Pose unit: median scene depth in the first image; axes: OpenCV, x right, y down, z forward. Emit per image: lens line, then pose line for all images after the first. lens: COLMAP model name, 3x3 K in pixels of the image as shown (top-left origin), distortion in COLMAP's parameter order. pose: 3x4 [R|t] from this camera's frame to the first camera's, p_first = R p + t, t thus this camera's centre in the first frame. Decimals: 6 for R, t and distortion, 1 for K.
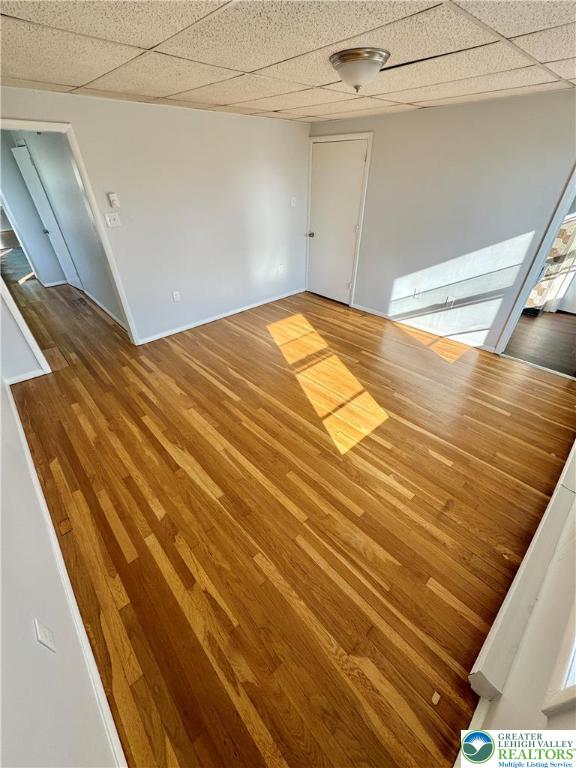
lens RADIAL K [[305.5, 0, 289.3], [0, 305.5, 384.3], [0, 0, 1]] dist [-0.001650, 0.000249]
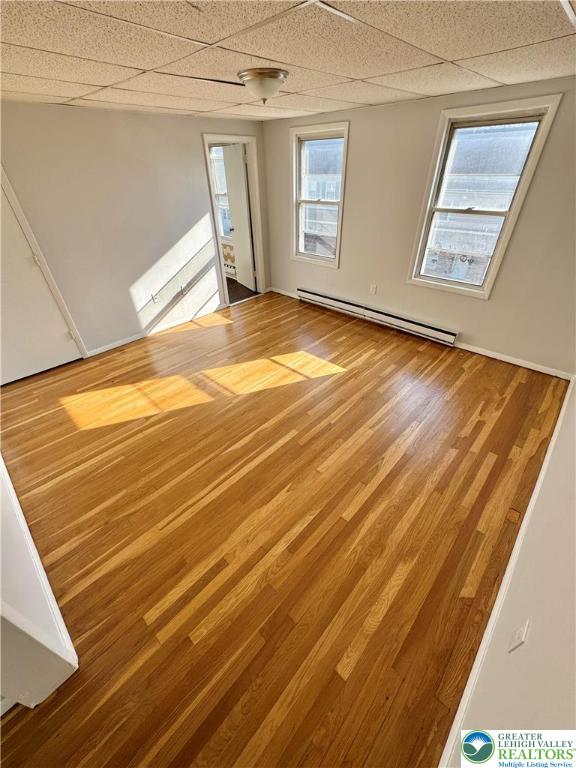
lens RADIAL K [[305.5, 0, 289.3], [0, 305.5, 384.3], [0, 0, 1]] dist [-0.001650, 0.000249]
pose [[-0.064192, -0.572184, 0.817610, -0.903461], [0.591494, 0.638057, 0.492968, -0.537275], [-0.803750, 0.515256, 0.297485, 0.763194]]
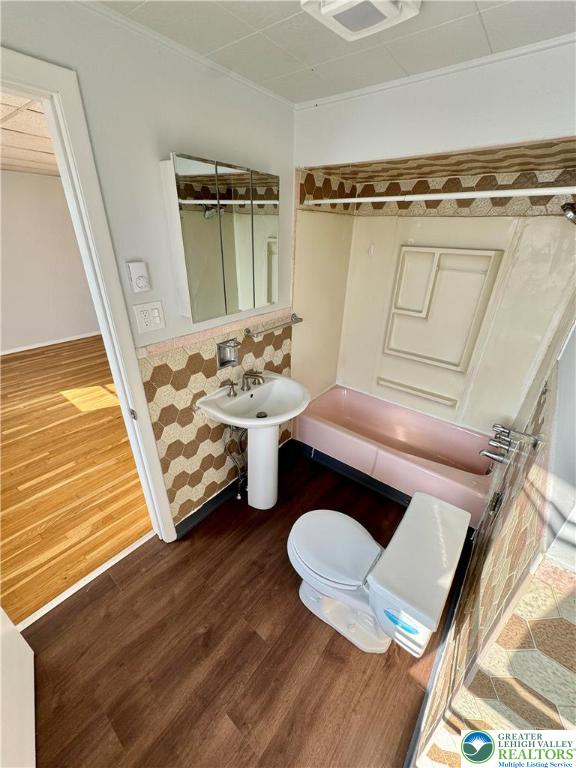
lens RADIAL K [[305.5, 0, 289.3], [0, 305.5, 384.3], [0, 0, 1]] dist [-0.001650, 0.000249]
pose [[0.149202, 0.449071, -0.880951, 1.473495], [-0.592013, 0.754165, 0.284175, -0.797330], [0.791997, 0.479135, 0.378379, 1.177045]]
